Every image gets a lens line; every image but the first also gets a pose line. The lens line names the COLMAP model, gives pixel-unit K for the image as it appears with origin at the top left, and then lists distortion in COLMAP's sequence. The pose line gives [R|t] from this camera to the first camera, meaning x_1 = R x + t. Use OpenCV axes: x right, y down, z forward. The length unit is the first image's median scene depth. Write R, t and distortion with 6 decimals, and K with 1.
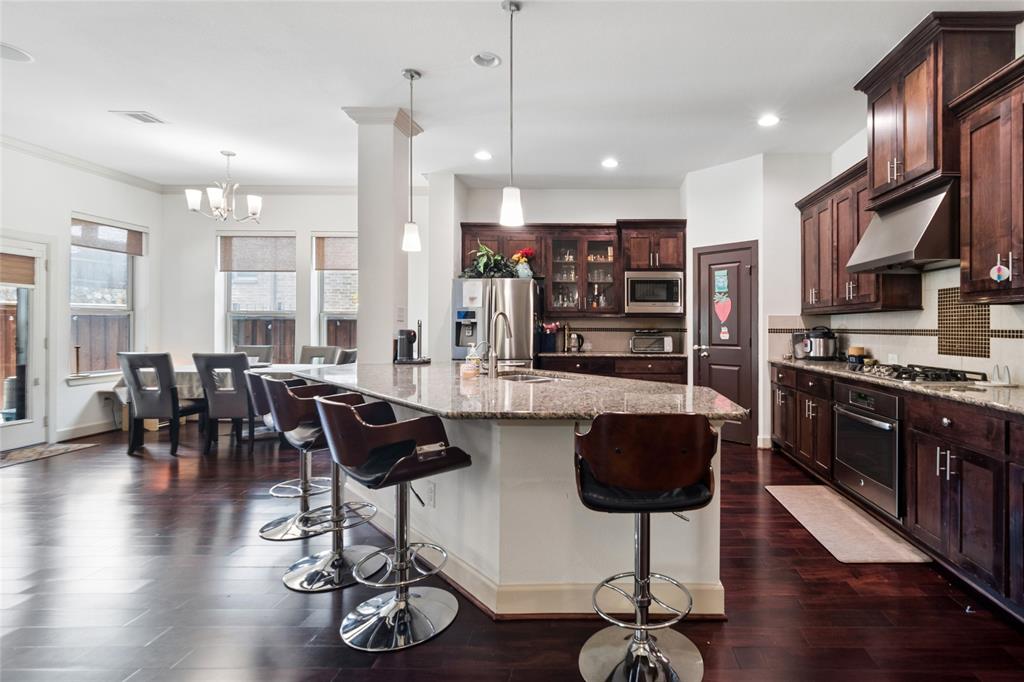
lens RADIAL K [[490.8, 0, 601.9], [0, 490.8, 325.6], [0, 0, 1]] dist [-0.004100, 0.004023]
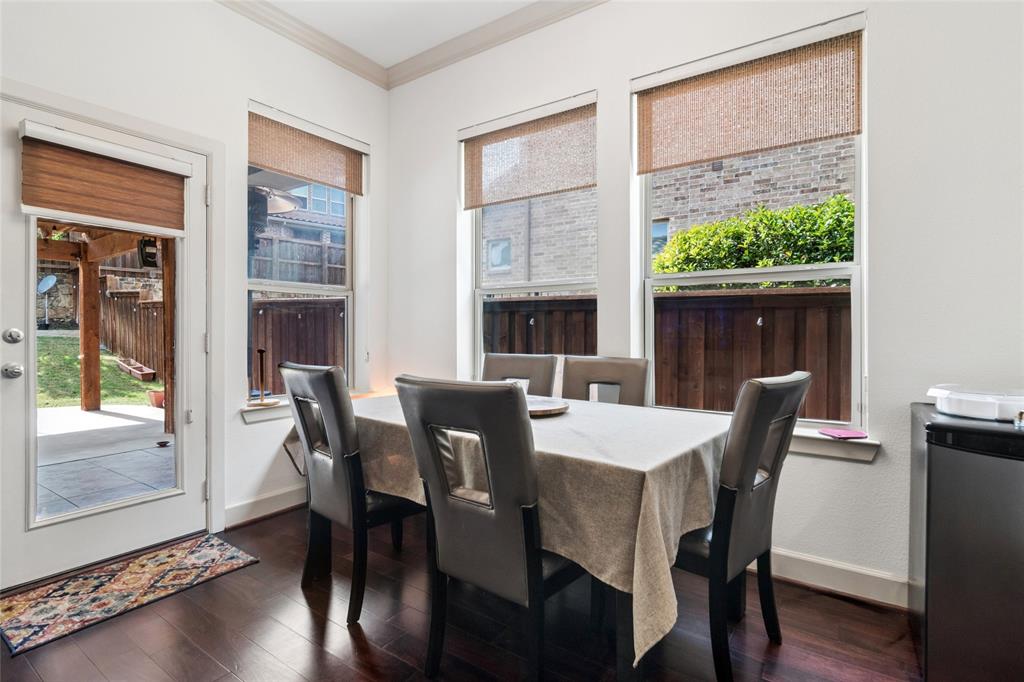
lens RADIAL K [[490.8, 0, 502.8], [0, 490.8, 338.2], [0, 0, 1]] dist [-0.004100, 0.004023]
pose [[0.820785, 0.007599, -0.571187, -0.578318], [0.005020, 0.999777, 0.020514, 0.021913], [0.571215, -0.019705, 0.820564, 0.762935]]
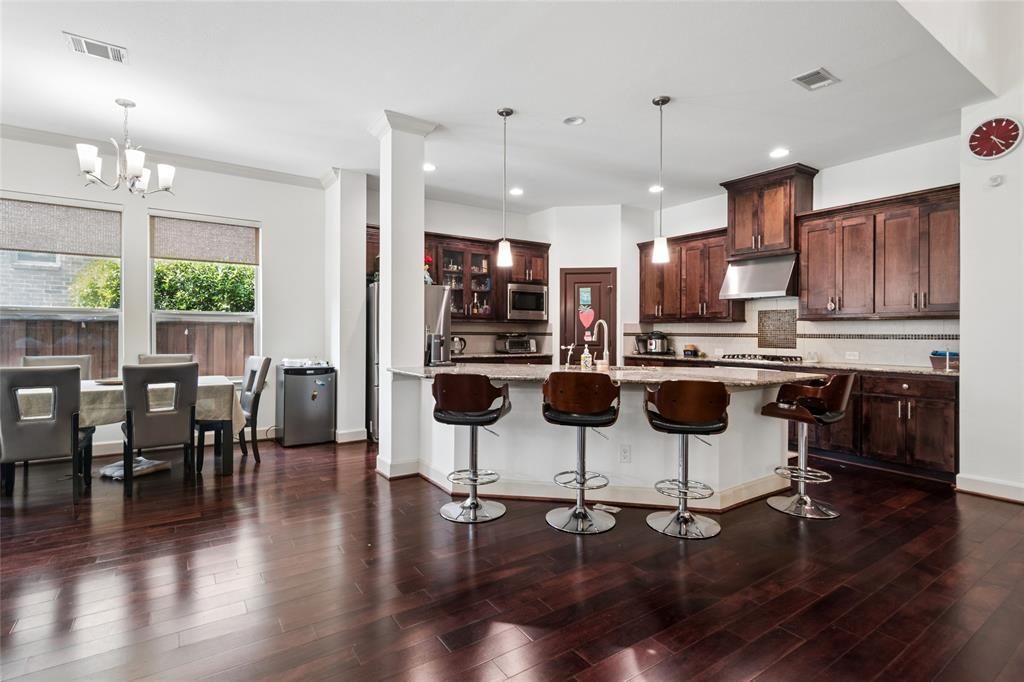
lens RADIAL K [[490.8, 0, 505.3], [0, 490.8, 334.9], [0, 0, 1]] dist [-0.004100, 0.004023]
pose [[0.830565, -0.002586, 0.556916, -0.725349], [-0.005110, 0.999912, 0.012265, -0.002978], [-0.556899, -0.013033, 0.830478, 0.035148]]
